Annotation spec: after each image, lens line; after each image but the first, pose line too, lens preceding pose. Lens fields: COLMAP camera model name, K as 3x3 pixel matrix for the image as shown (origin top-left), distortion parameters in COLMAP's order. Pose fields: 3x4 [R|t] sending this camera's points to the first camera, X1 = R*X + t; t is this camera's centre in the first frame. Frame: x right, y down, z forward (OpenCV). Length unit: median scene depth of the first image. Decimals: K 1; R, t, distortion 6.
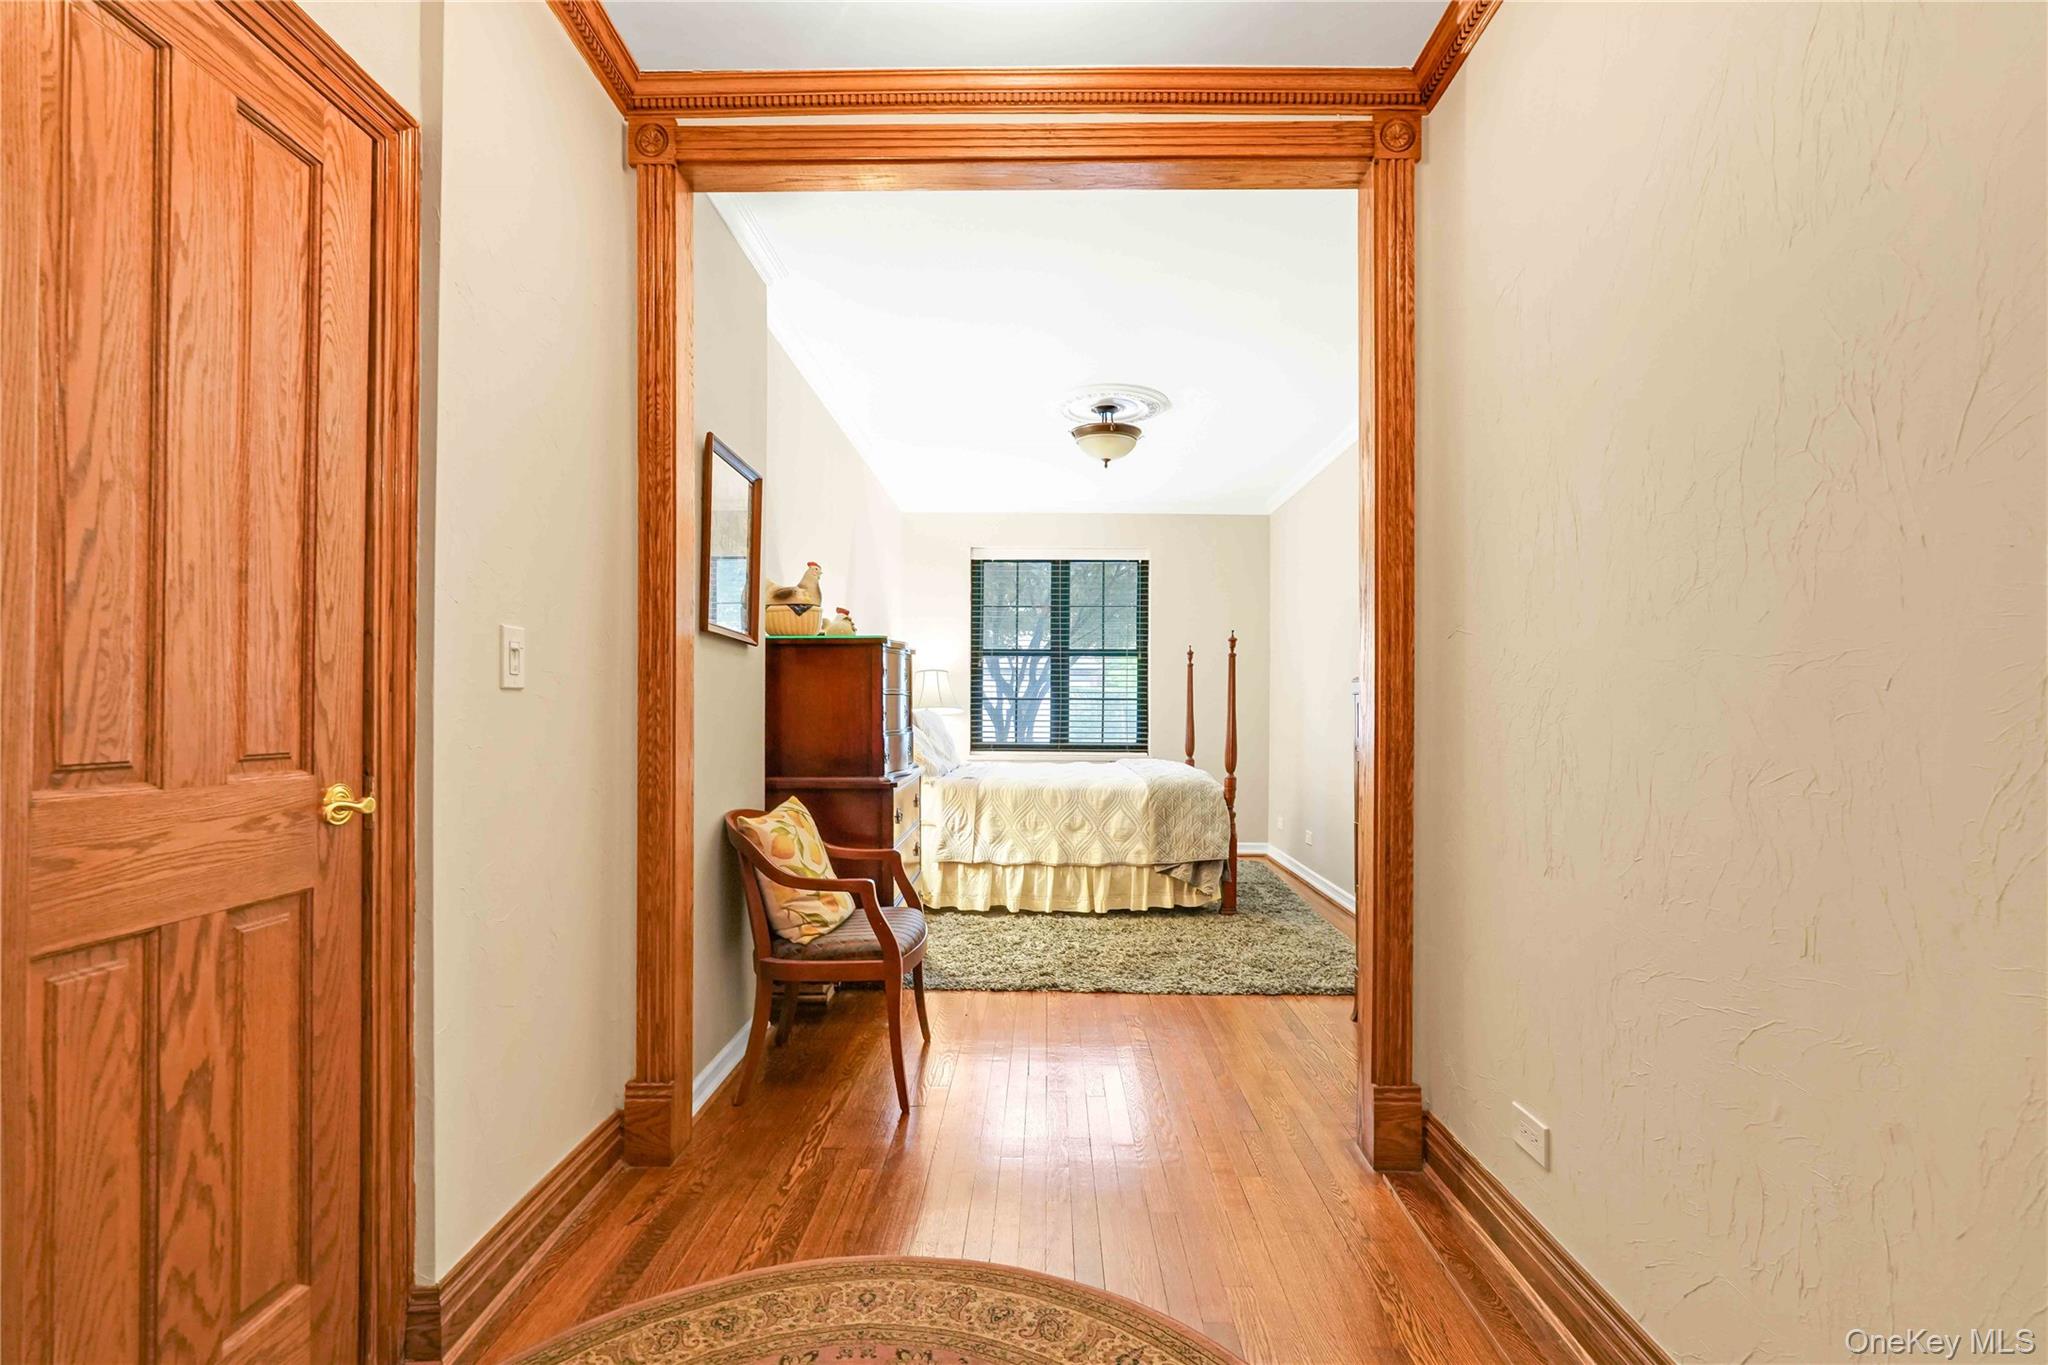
lens RADIAL K [[918.3, 0, 1014.5], [0, 918.3, 704.1], [0, 0, 1]] dist [-0.017448, 0.009915]
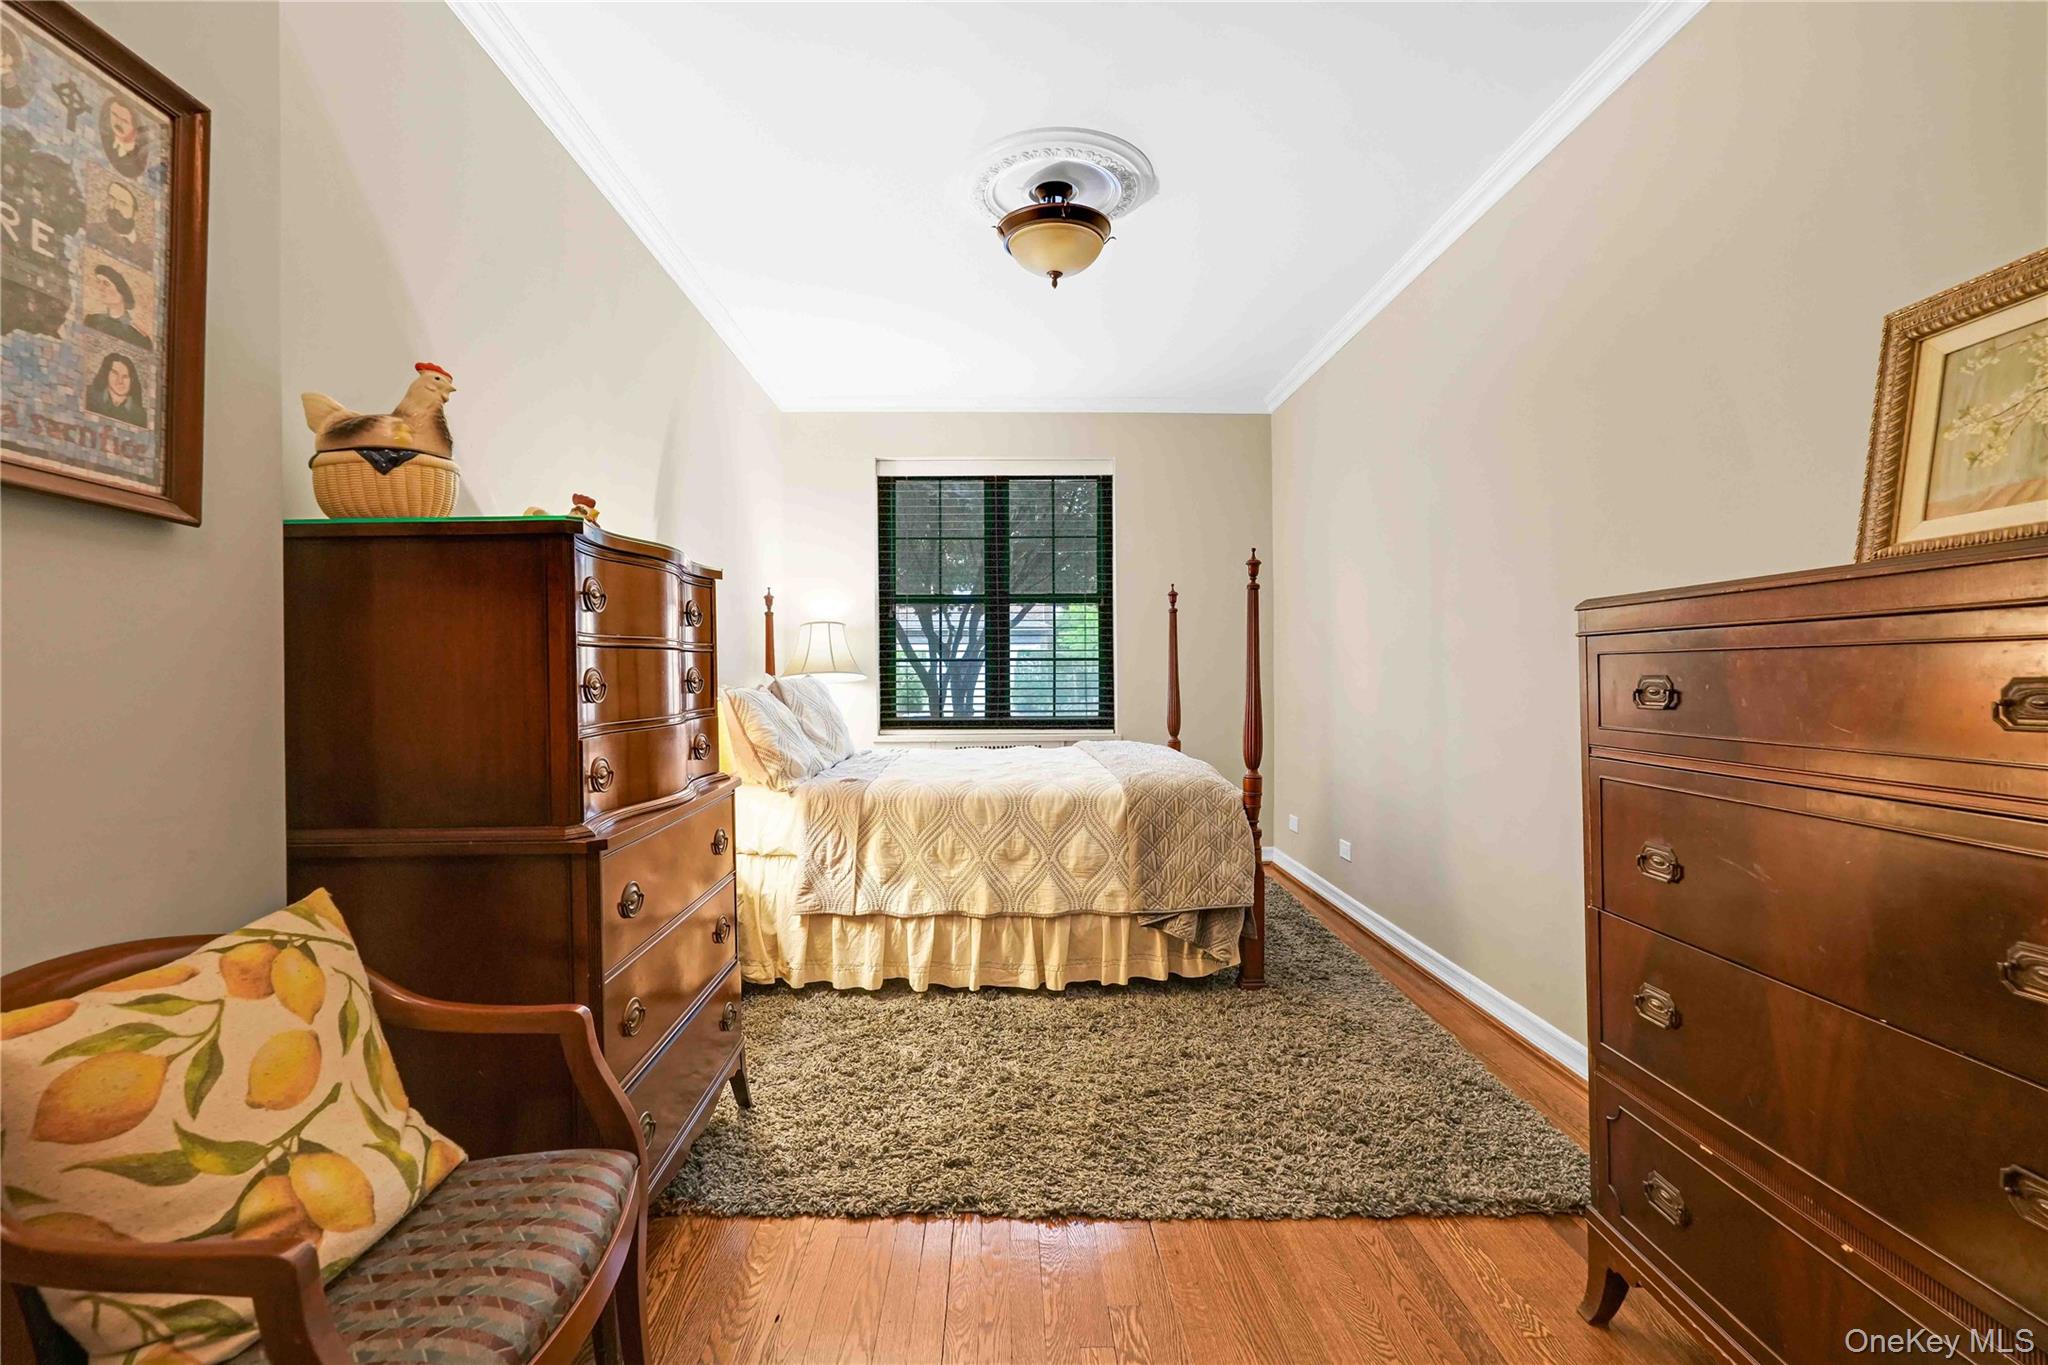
lens RADIAL K [[906.6, 0, 998.3], [0, 906.6, 684.3], [0, 0, 1]] dist [-0.015091, 0.000029]
pose [[0.999295, -0.012405, 0.035424, 0.045564], [0.011789, 0.999776, 0.017556, 0.002871], [-0.035634, -0.017126, 0.999218, 0.489009]]
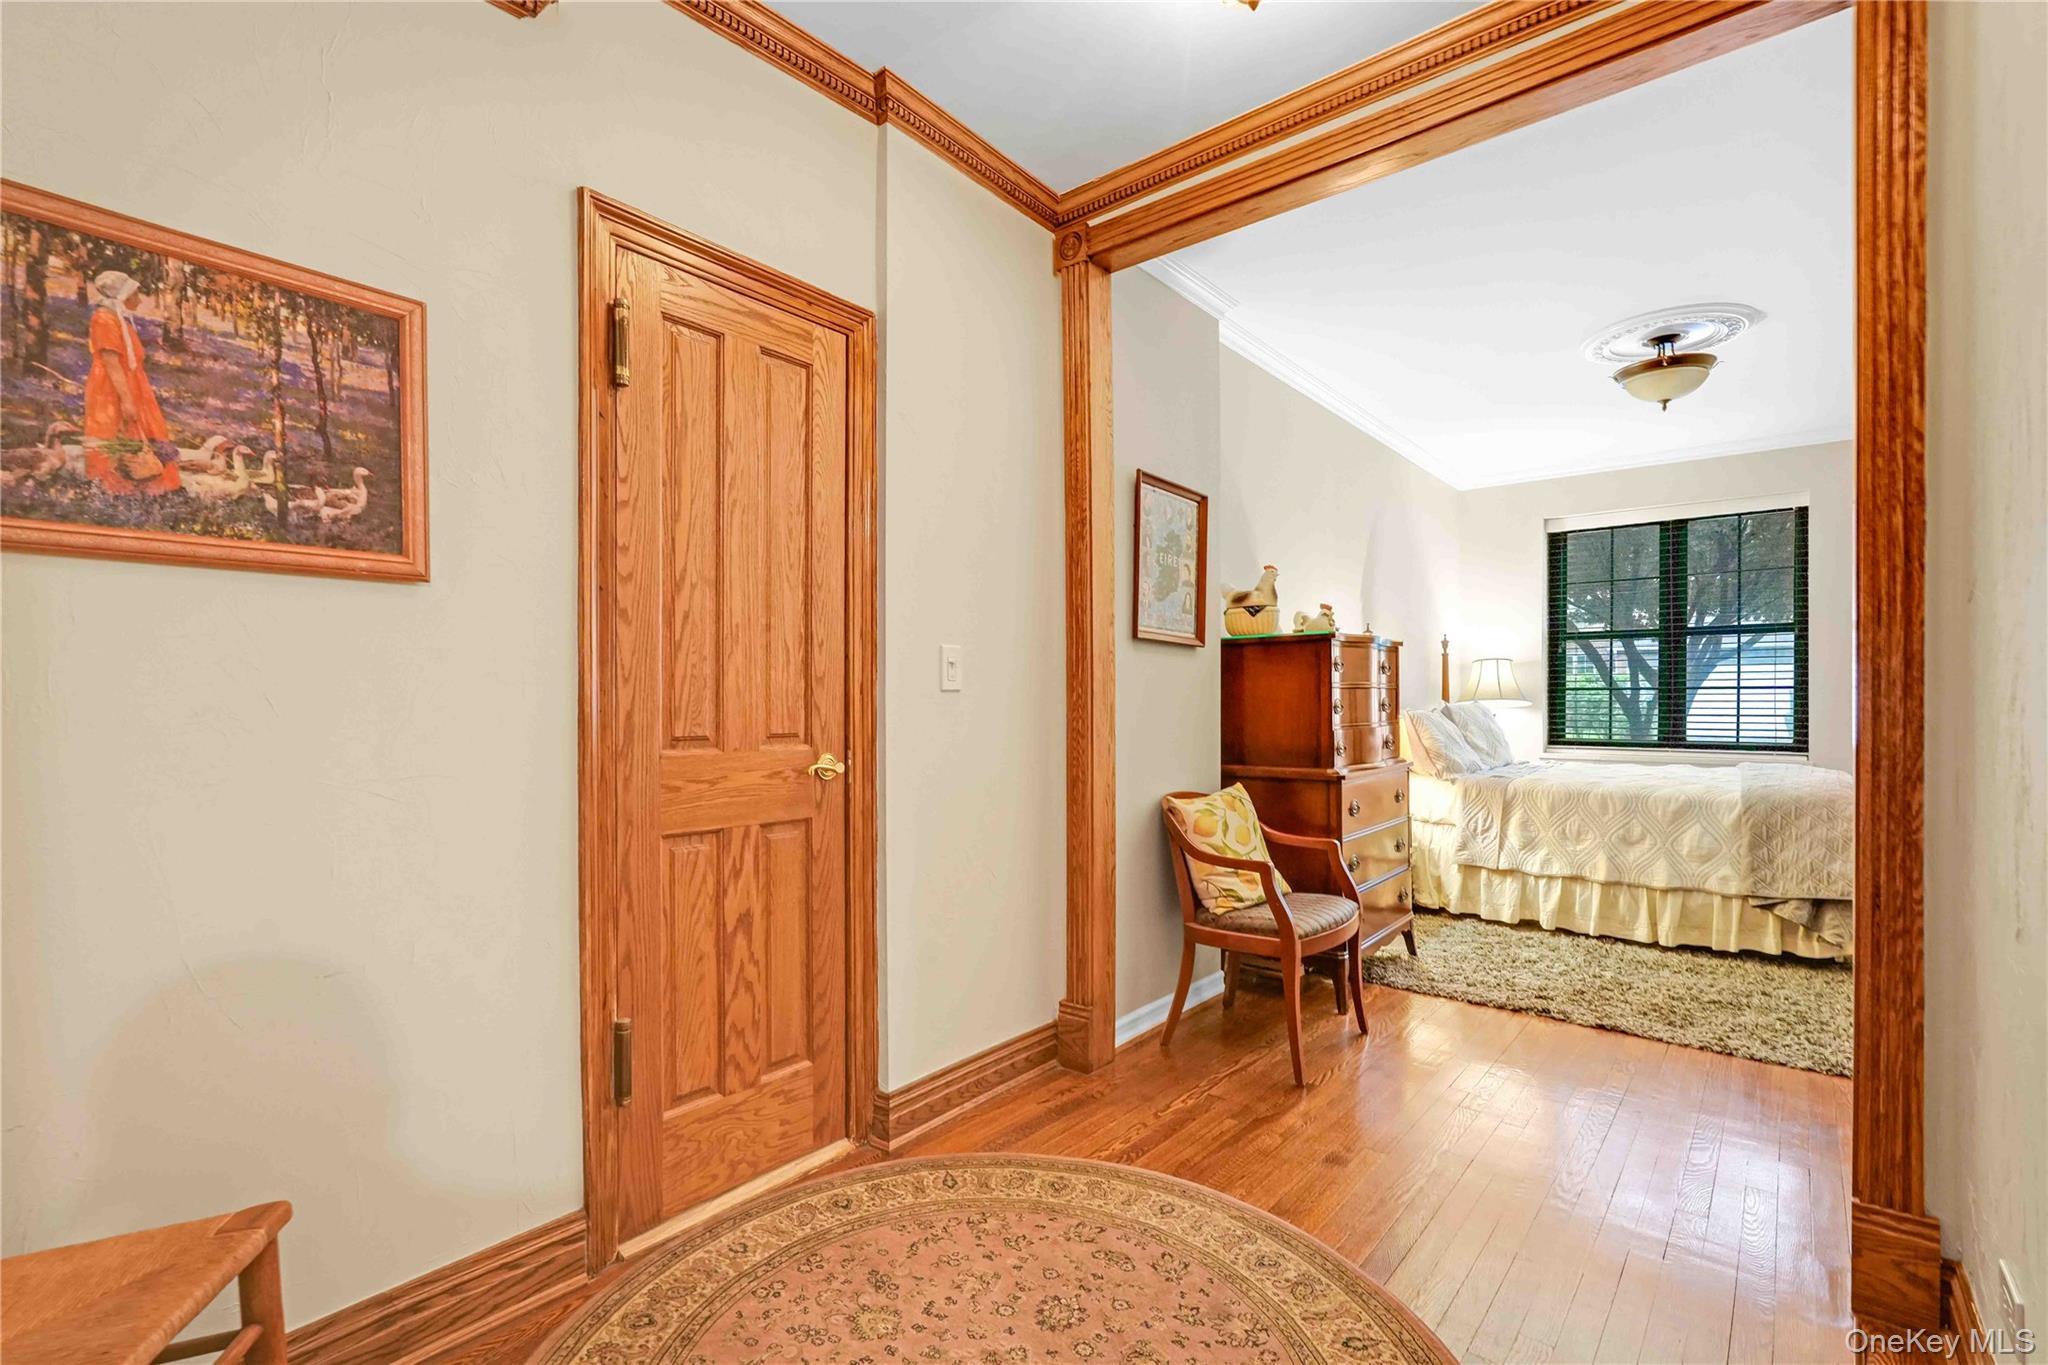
lens RADIAL K [[908.9, 0, 1018.2], [0, 908.9, 703.6], [0, 0, 1]] dist [-0.014950, 0.009164]
pose [[0.781329, -0.003425, -0.624110, 0.193233], [0.008411, 0.999952, 0.005043, -0.001631], [0.624063, -0.009190, 0.781320, -0.008036]]
